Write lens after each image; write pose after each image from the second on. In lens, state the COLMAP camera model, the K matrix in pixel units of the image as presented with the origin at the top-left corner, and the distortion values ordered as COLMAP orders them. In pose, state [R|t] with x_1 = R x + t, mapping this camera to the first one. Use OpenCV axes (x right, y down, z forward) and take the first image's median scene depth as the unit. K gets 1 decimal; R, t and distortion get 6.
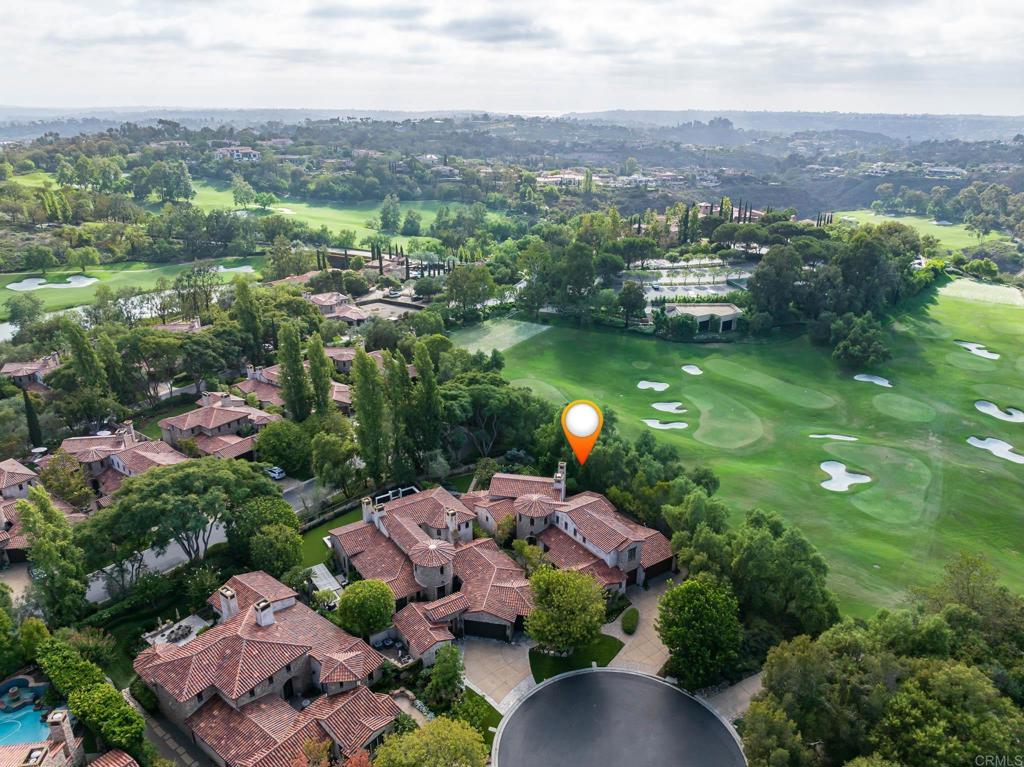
lens RADIAL K [[721.4, 0, 512.0], [0, 721.4, 383.5], [0, 0, 1]] dist [-0.009388, -0.006195]
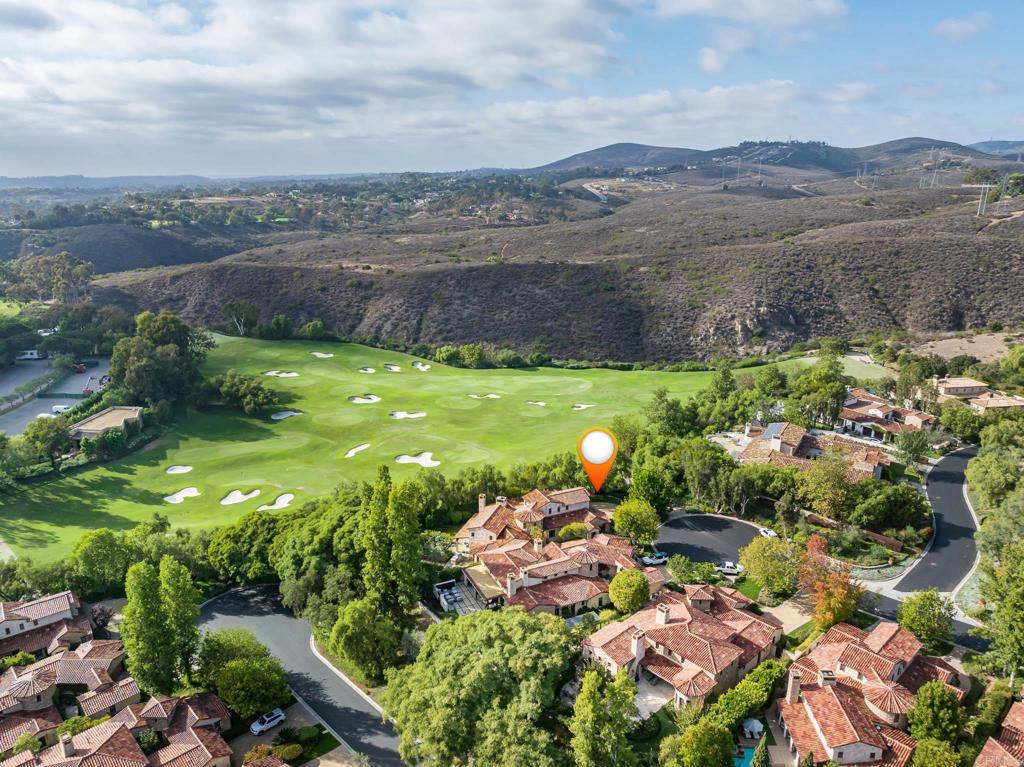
lens RADIAL K [[721.4, 0, 512.0], [0, 721.4, 383.5], [0, 0, 1]] dist [-0.009388, -0.006195]
pose [[0.163852, -0.289899, 0.942927, -0.716819], [0.358257, 0.908072, 0.216929, -0.221044], [-0.919133, 0.302266, 0.252647, 0.360536]]
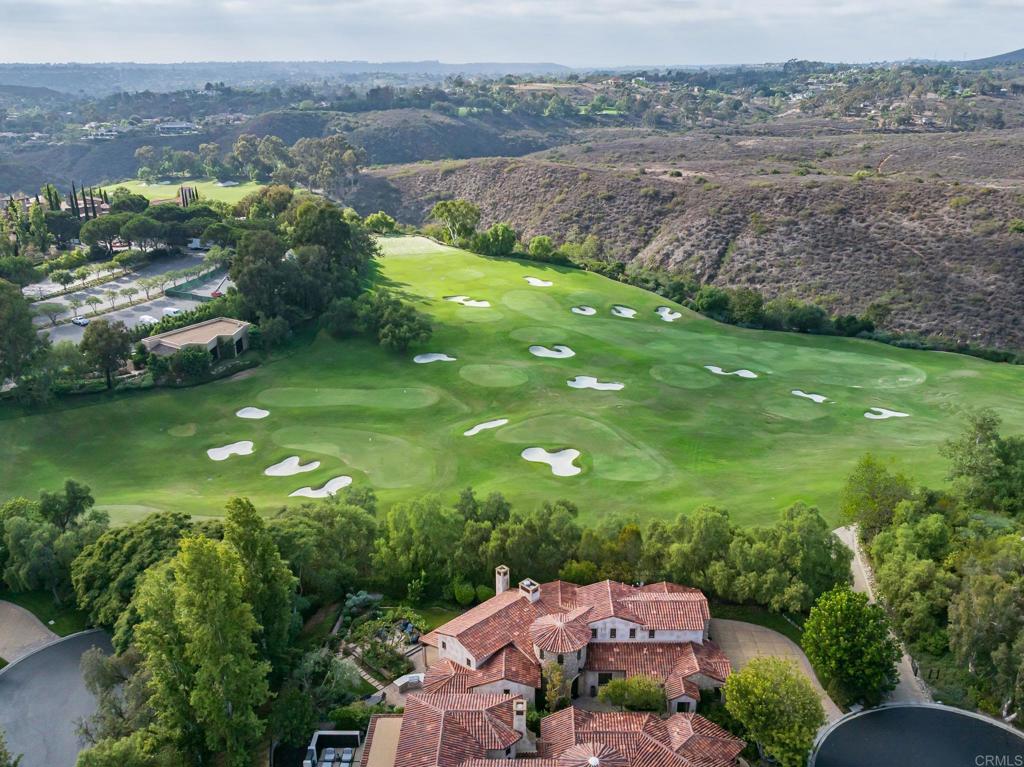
lens RADIAL K [[870.9, 0, 539.2], [0, 870.9, 383.9], [0, 0, 1]] dist [0.009540, -0.065802]
pose [[0.557930, -0.294026, 0.776056, -0.332554], [0.297188, 0.943904, 0.143962, -0.109480], [-0.774850, 0.150314, 0.614014, 0.277068]]
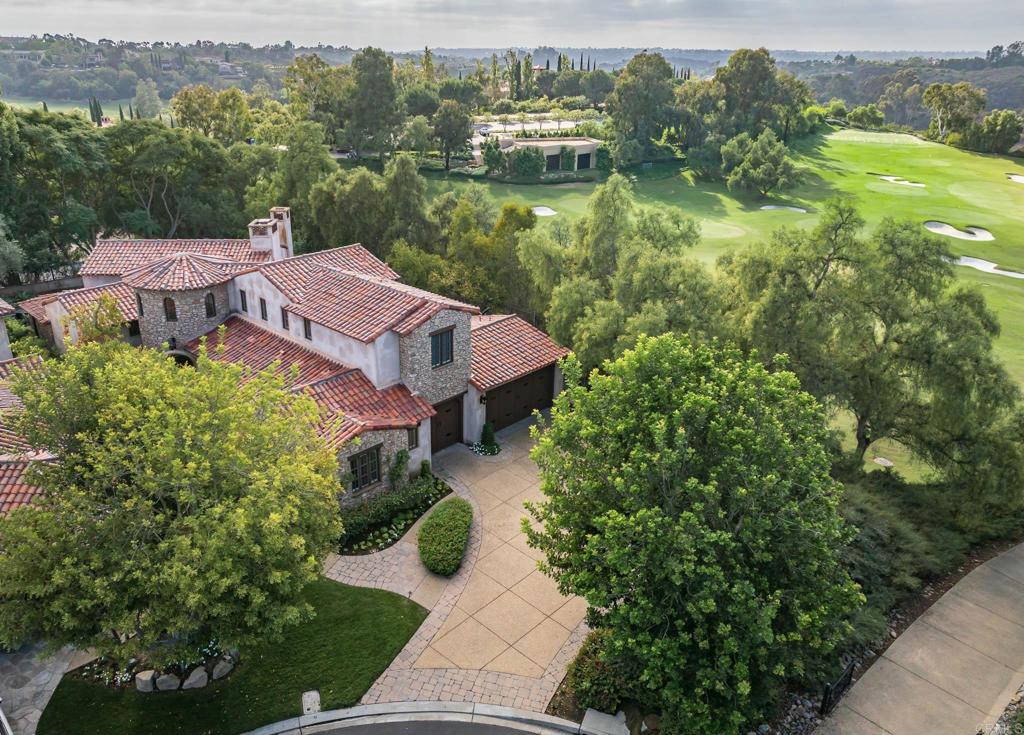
lens RADIAL K [[755.3, 0, 470.3], [0, 755.3, 369.0], [0, 0, 1]] dist [-0.015444, -0.002137]
pose [[0.984624, -0.075175, 0.157683, 0.066495], [0.071183, 0.996987, 0.030820, 0.128664], [-0.159525, -0.019121, 0.987009, 0.351088]]
